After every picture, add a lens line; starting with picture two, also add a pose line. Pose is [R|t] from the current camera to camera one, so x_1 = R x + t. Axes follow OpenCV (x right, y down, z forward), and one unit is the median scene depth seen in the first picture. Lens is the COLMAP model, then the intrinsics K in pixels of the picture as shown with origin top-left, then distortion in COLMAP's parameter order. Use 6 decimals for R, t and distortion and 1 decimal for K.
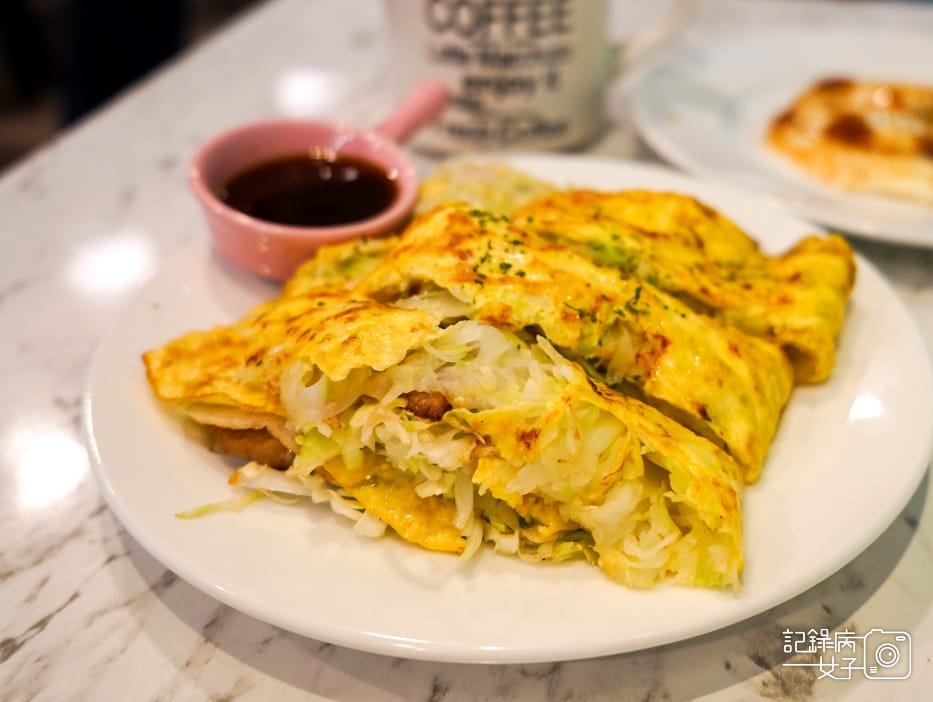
lens RADIAL K [[1115.4, 0, 556.7], [0, 1115.4, 296.9], [0, 0, 1]] dist [-0.017621, 0.000000]
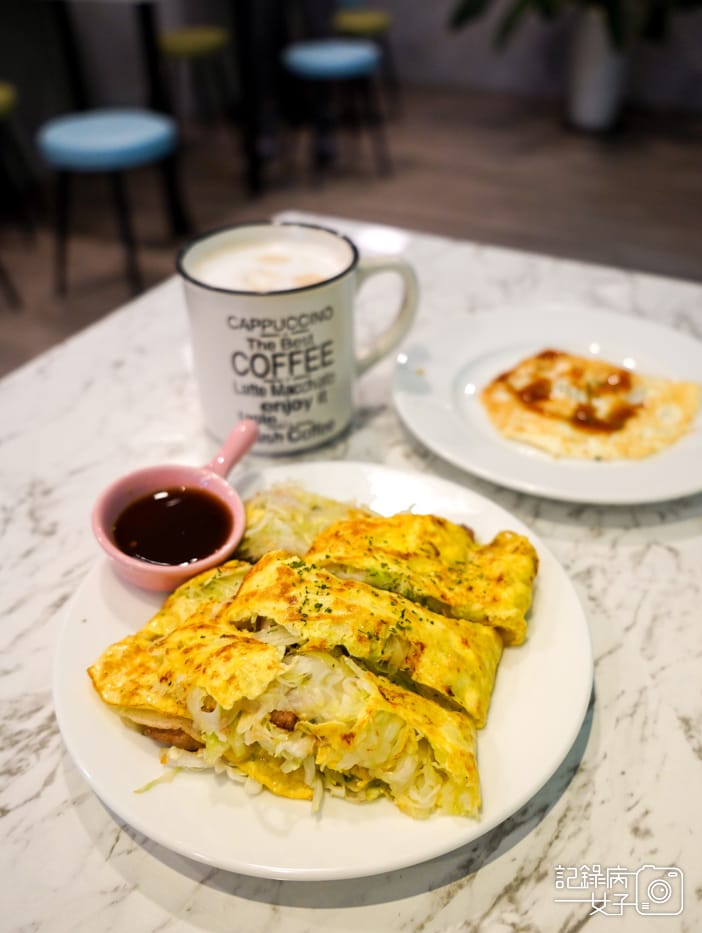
lens RADIAL K [[878.6, 0, 348.7], [0, 878.6, 471.3], [0, 0, 1]] dist [-0.045657, 0.045722]
pose [[0.995930, -0.078164, 0.044872, -0.045734], [0.072787, 0.991149, 0.111026, -0.360495], [-0.053153, -0.107308, 0.992804, -0.218579]]
